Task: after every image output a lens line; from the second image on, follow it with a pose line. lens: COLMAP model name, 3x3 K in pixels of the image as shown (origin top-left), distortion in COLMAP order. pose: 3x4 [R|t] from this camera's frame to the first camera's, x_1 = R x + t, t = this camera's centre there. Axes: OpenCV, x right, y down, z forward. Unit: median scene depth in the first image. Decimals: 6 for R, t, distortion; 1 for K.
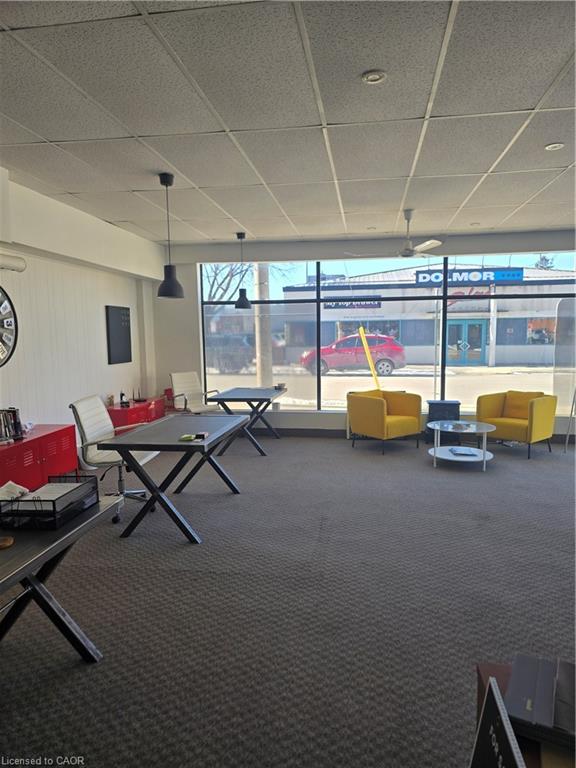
lens RADIAL K [[503.2, 0, 293.4], [0, 503.2, 400.4], [0, 0, 1]] dist [0.005644, -0.028829]
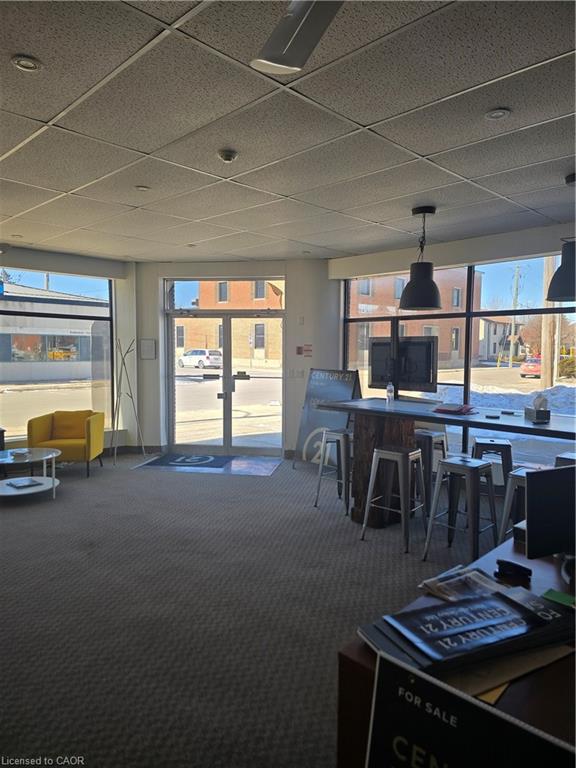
lens RADIAL K [[503.2, 0, 293.8], [0, 503.2, 383.4], [0, 0, 1]] dist [0.005644, -0.028829]
pose [[0.561568, -0.039299, 0.826497, -0.242306], [0.093319, 0.995507, -0.016071, -0.030728], [-0.822151, 0.086153, 0.562712, 0.145079]]
